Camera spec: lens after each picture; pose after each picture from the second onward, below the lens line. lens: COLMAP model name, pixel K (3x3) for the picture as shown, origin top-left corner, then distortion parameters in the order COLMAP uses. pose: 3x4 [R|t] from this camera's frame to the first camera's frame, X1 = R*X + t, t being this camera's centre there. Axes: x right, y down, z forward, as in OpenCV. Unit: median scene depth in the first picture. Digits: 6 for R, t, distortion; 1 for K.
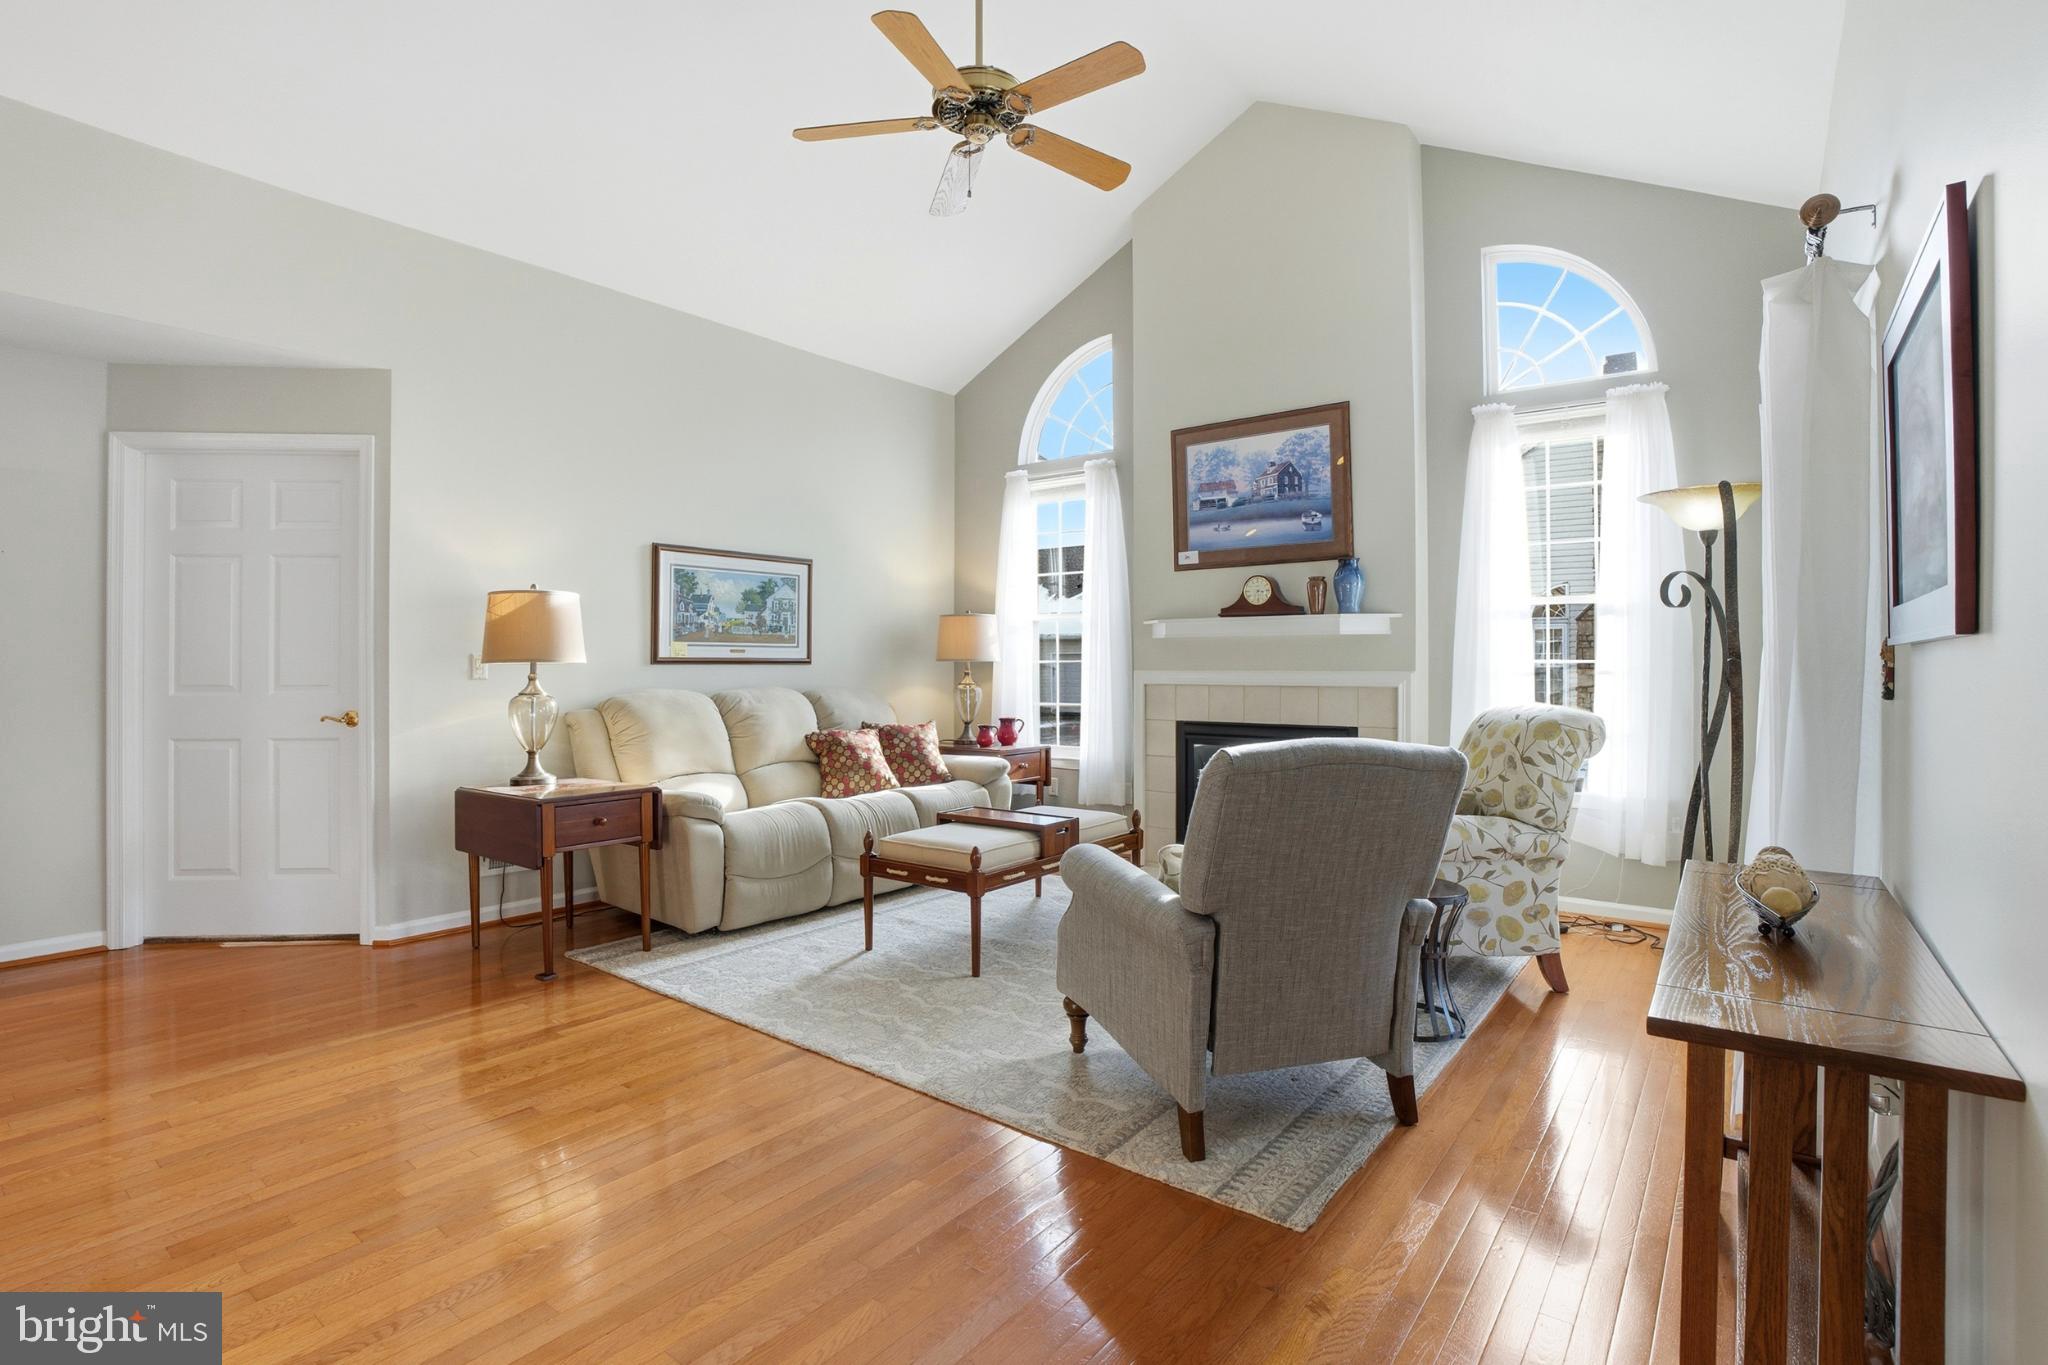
lens RADIAL K [[978.2, 0, 1011.6], [0, 978.2, 661.7], [0, 0, 1]] dist [-0.080549, 0.034658]
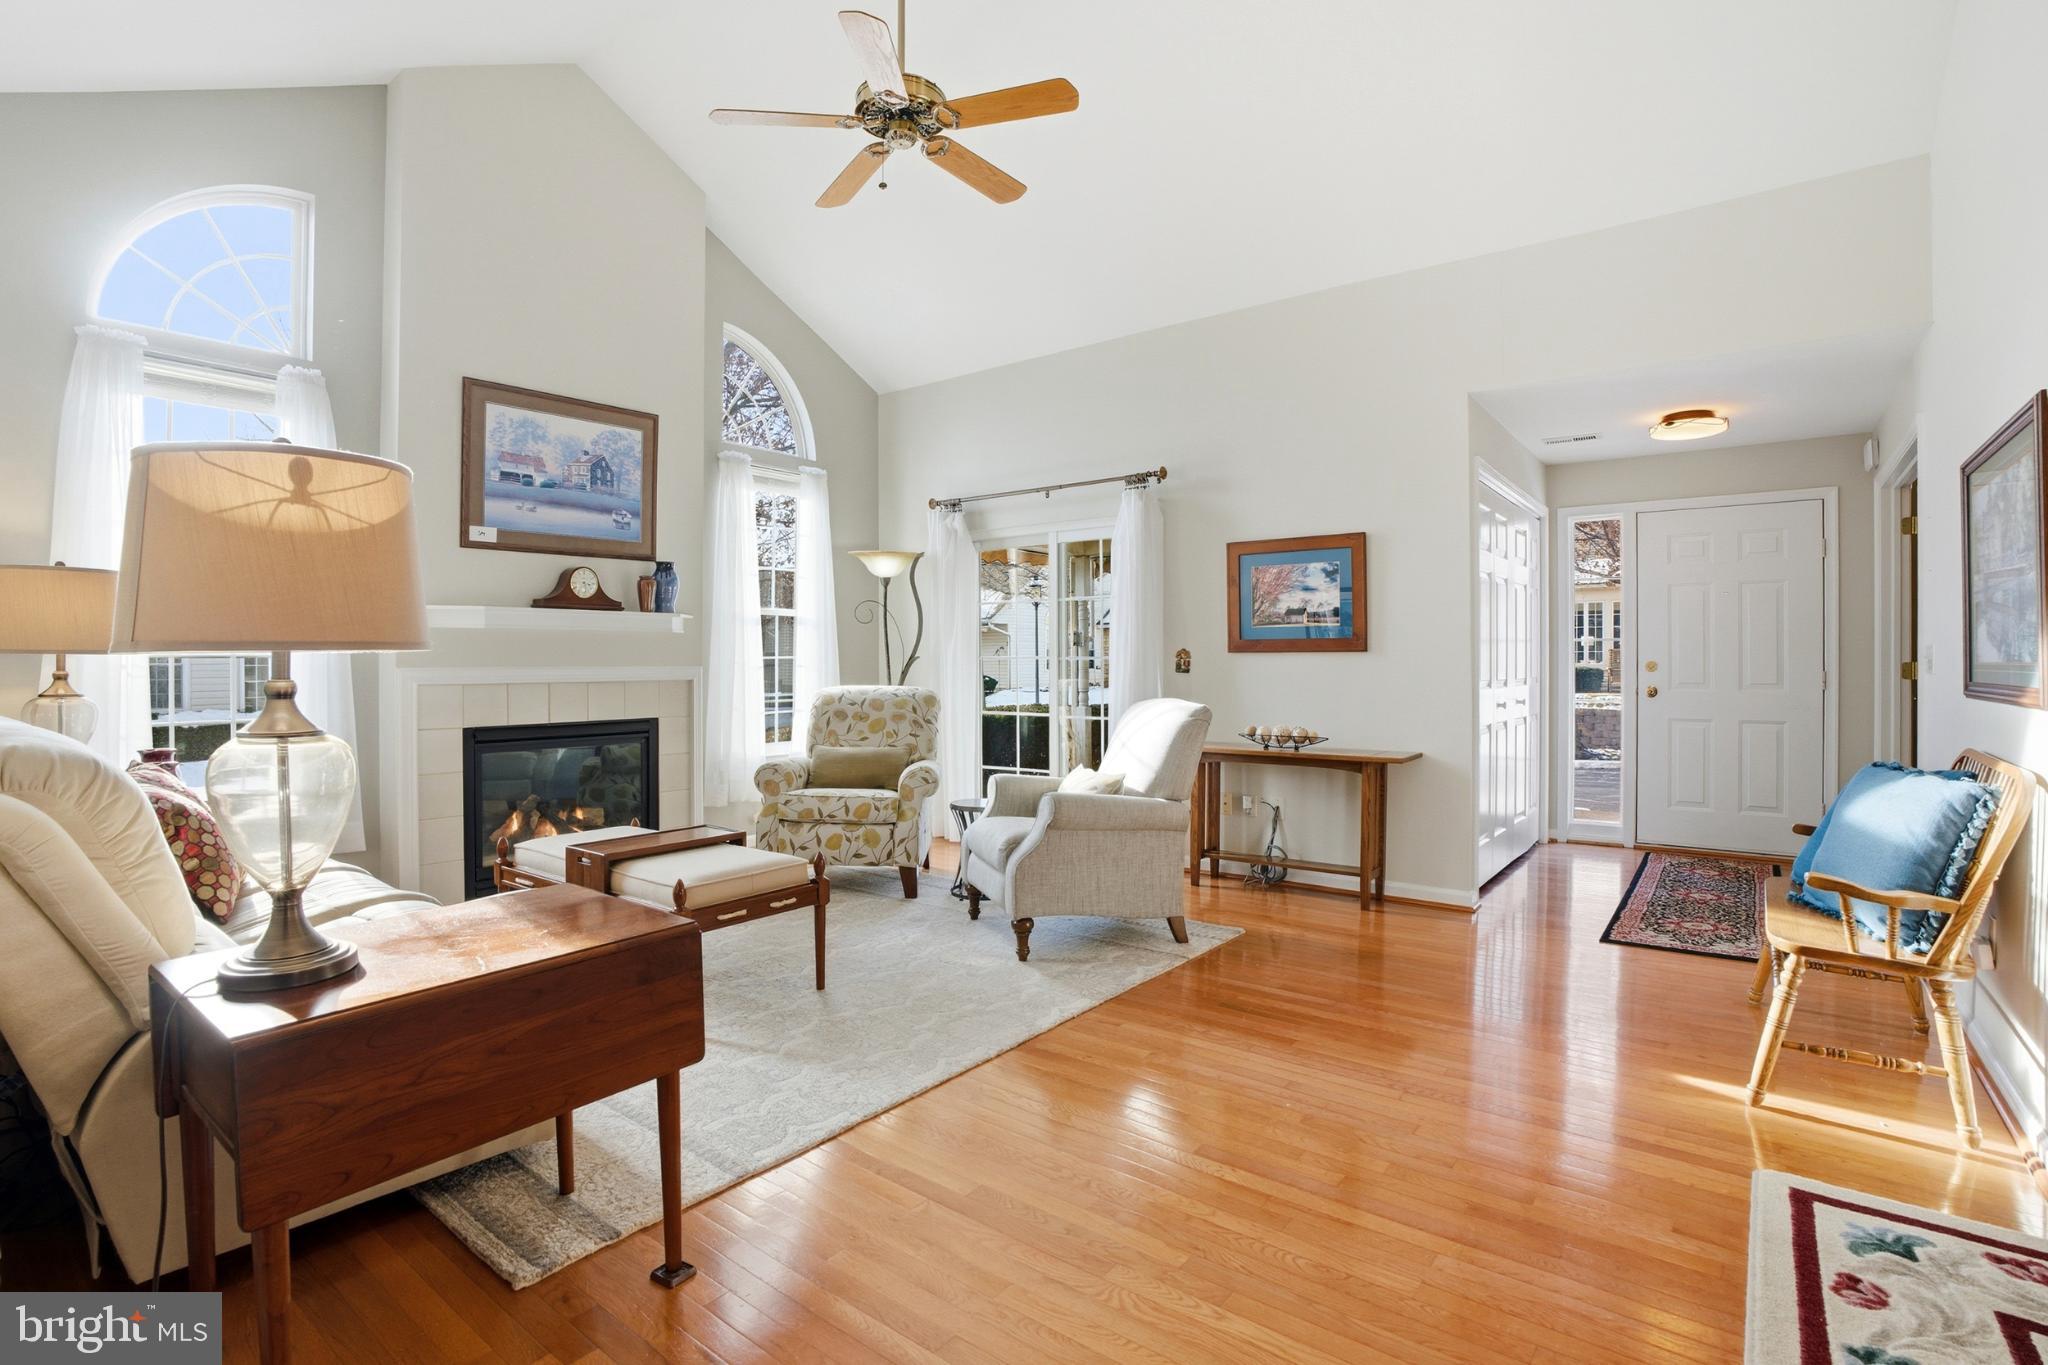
lens RADIAL K [[978.2, 0, 1011.6], [0, 978.2, 661.7], [0, 0, 1]] dist [-0.080549, 0.034658]
pose [[0.000763, -0.000198, 1.000000, -0.718836], [-0.000791, 1.000000, 0.000199, 0.004132], [-0.999999, -0.000791, 0.000762, 0.598453]]
